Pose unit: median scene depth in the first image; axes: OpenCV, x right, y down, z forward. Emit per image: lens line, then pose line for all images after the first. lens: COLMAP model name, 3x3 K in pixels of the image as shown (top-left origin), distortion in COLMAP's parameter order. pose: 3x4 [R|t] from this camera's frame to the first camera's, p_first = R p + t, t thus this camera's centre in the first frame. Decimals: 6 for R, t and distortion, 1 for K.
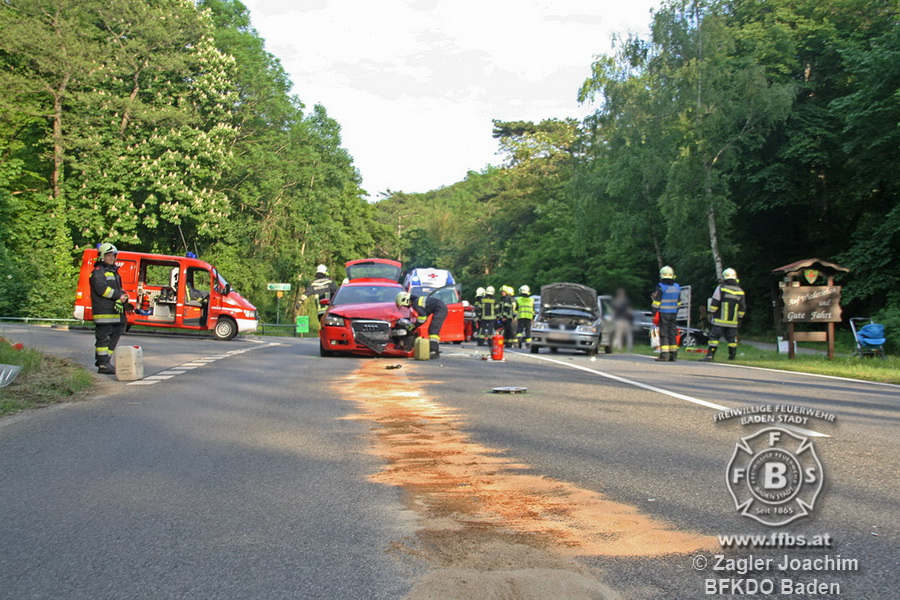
lens RADIAL K [[998.2, 0, 450.2], [0, 998.2, 319.9], [0, 0, 1]] dist [-0.075967, 0.315836]
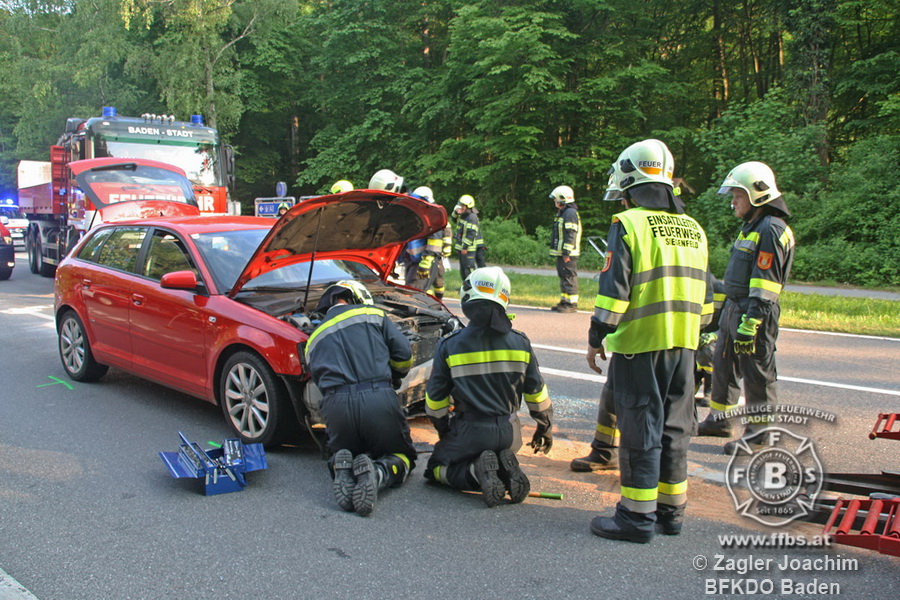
lens RADIAL K [[740.3, 0, 450.0], [0, 740.3, 300.0], [0, 0, 1]] dist [-0.167359, 0.155280]
pose [[0.675215, -0.101034, 0.730668, -0.098990], [0.003768, 0.991034, 0.133555, -0.017224], [-0.737611, -0.087426, 0.669542, 0.298130]]
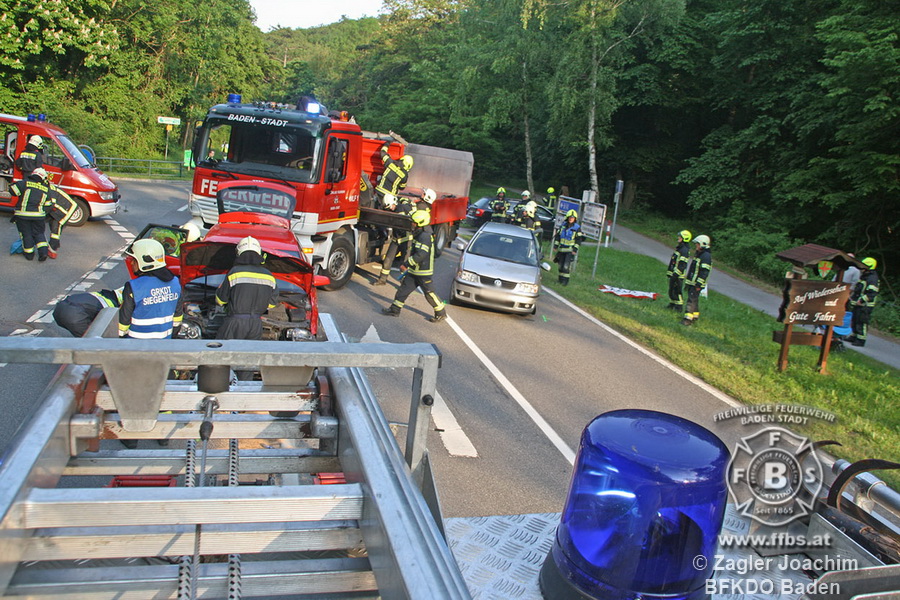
lens RADIAL K [[742.1, 0, 436.5], [0, 742.1, 298.9], [0, 0, 1]] dist [-0.161195, 0.146926]
pose [[0.982042, 0.071224, 0.174699, -0.016862], [-0.107506, 0.972211, 0.207960, -0.045283], [-0.155033, -0.223007, 0.962410, 0.208594]]
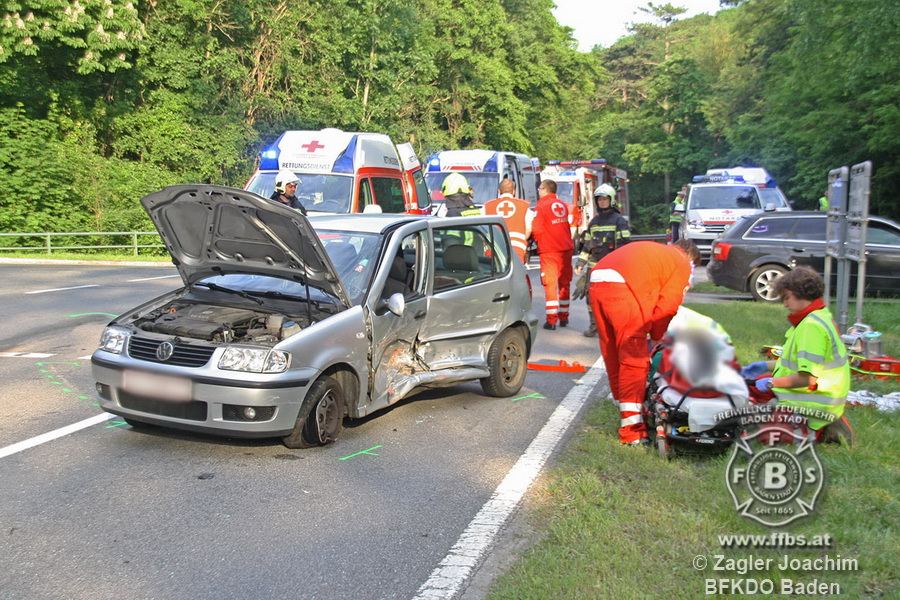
lens RADIAL K [[1327.0, 0, 450.0], [0, 1327.0, 300.0], [0, 0, 1]] dist [0.016841, 0.719716]
pose [[0.969537, 0.003554, -0.244918, 0.128372], [0.016484, 0.996681, 0.079716, -0.015864], [0.244389, -0.081325, 0.966261, 0.315512]]
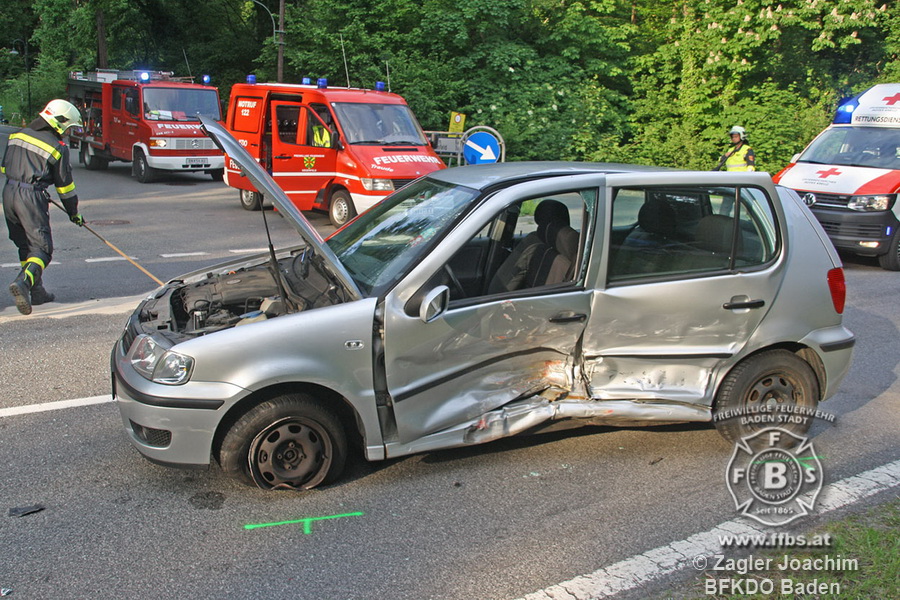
lens RADIAL K [[897.6, 0, 450.0], [0, 897.6, 300.0], [0, 0, 1]] dist [-0.122450, 0.228110]
pose [[0.527469, 0.139900, -0.837976, 0.144875], [-0.004162, 0.986762, 0.162120, -0.014074], [0.849564, -0.082026, 0.521069, 0.453629]]
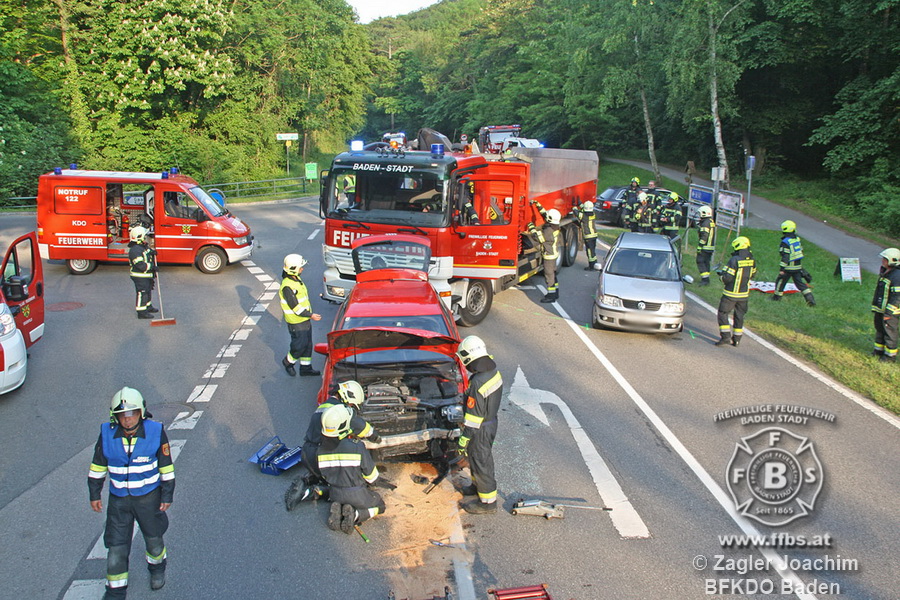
lens RADIAL K [[740.3, 0, 450.0], [0, 740.3, 300.0], [0, 0, 1]] dist [-0.167359, 0.155280]
pose [[0.999477, -0.022241, 0.023483, -0.021757], [0.015676, 0.968175, 0.249783, -0.064824], [-0.028291, -0.249284, 0.968017, 0.218684]]
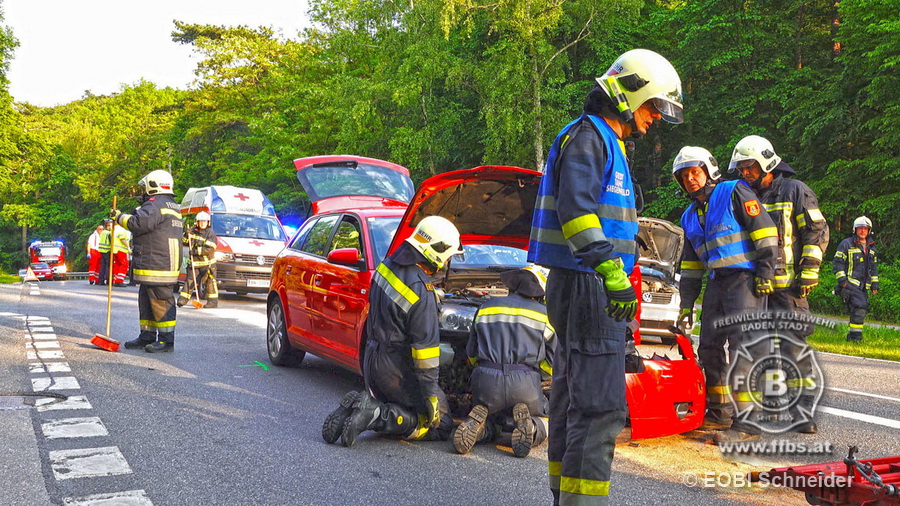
lens RADIAL K [[953.5, 0, 450.0], [0, 953.5, 253.0], [0, 0, 1]] dist [0.003727, -0.013509]
pose [[0.925670, 0.012373, 0.378129, -0.089037], [-0.014975, 0.999880, 0.003943, -0.008016], [-0.378035, -0.009313, 0.925744, 0.258732]]
